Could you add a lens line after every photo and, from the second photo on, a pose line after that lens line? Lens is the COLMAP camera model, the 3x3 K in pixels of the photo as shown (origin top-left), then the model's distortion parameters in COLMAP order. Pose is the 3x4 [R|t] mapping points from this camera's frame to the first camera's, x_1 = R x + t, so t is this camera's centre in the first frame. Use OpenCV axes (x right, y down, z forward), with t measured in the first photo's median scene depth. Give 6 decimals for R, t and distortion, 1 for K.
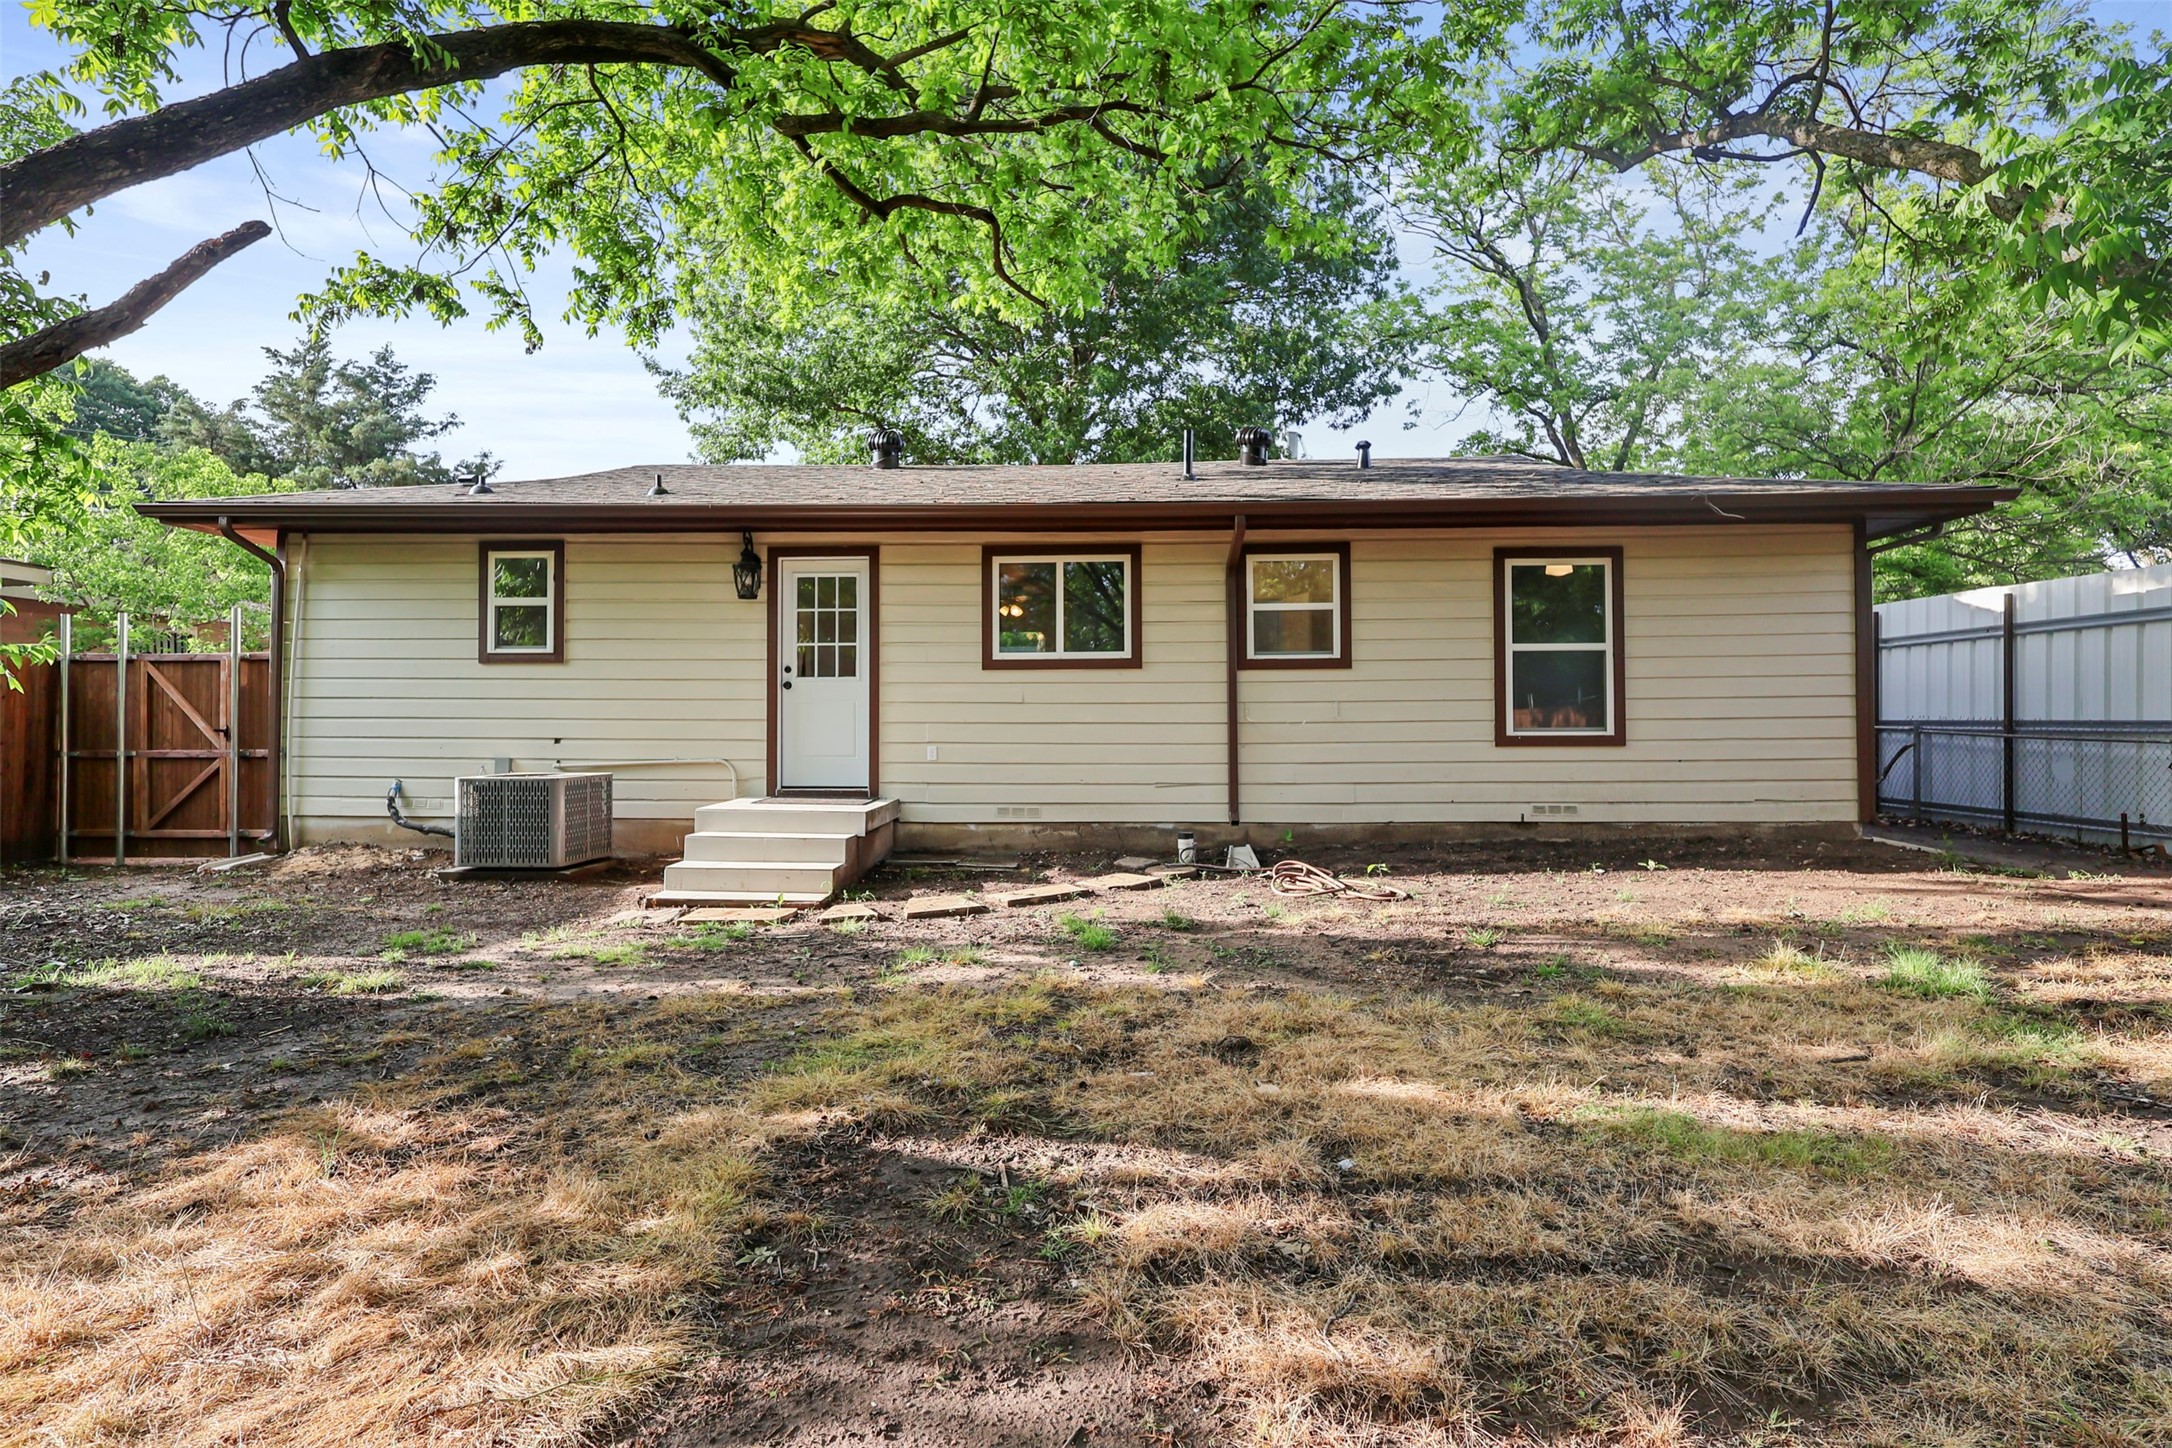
lens RADIAL K [[1055.5, 0, 1095.9], [0, 1055.5, 722.2], [0, 0, 1]] dist [-0.000116, 0.000017]
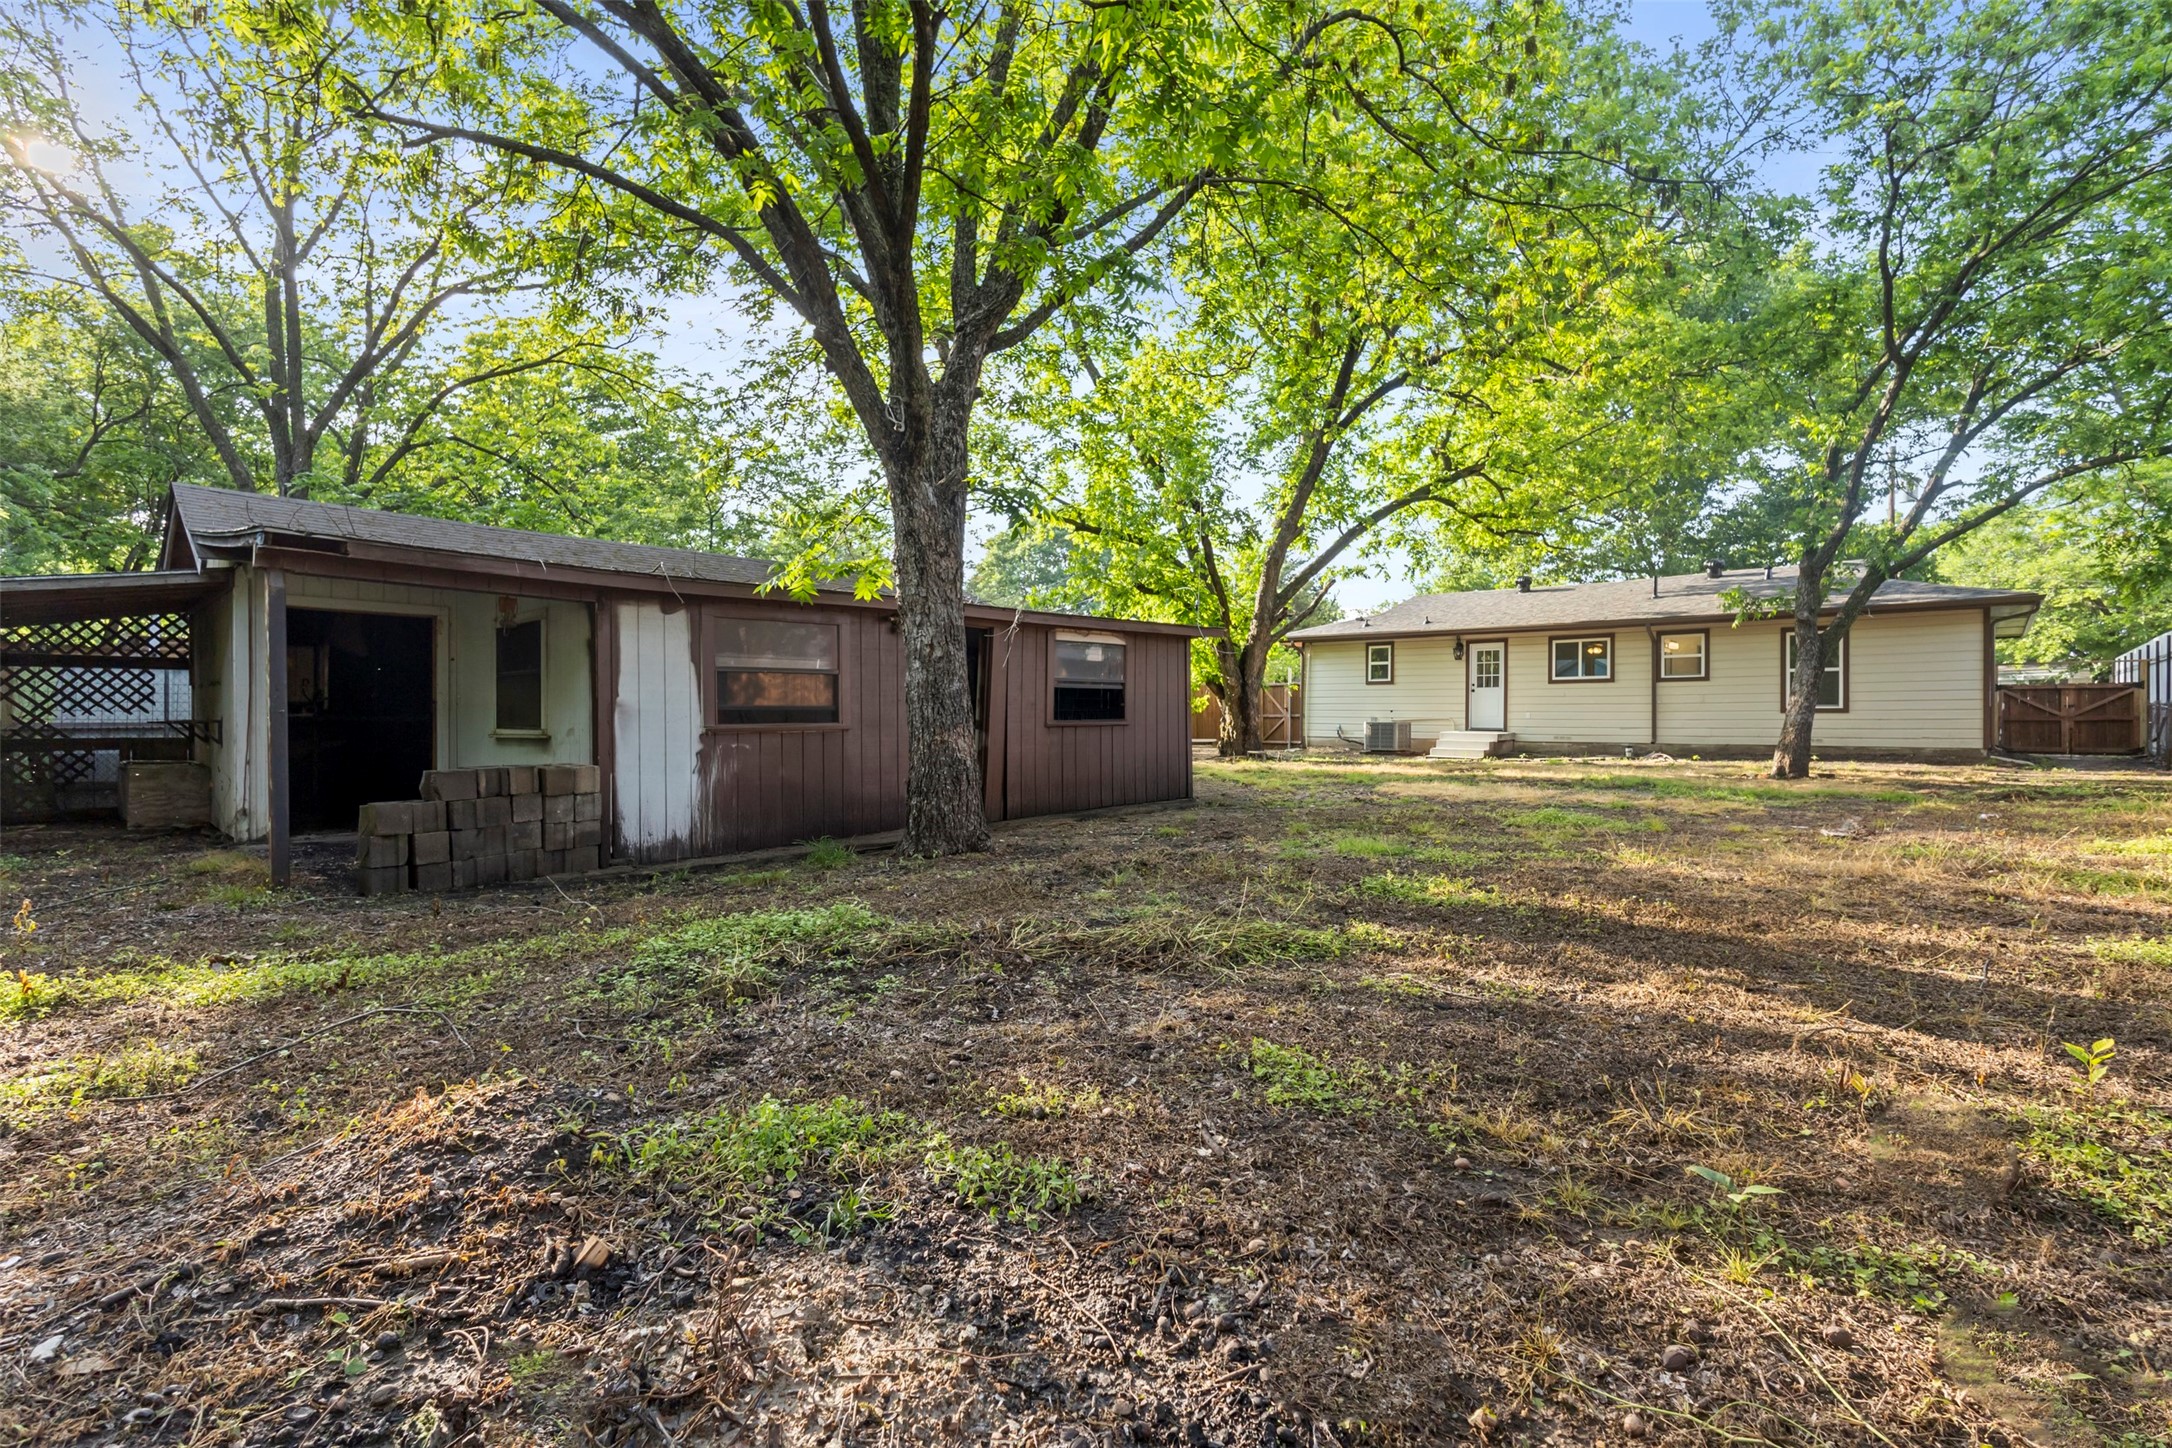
lens RADIAL K [[1004.4, 0, 1092.5], [0, 1004.4, 722.9], [0, 0, 1]] dist [-0.003538, -0.000297]
pose [[0.788375, 0.005384, -0.615171, 0.541101], [-0.000420, 0.999966, 0.008213, 0.027314], [0.615195, -0.006216, 0.788351, -1.688605]]
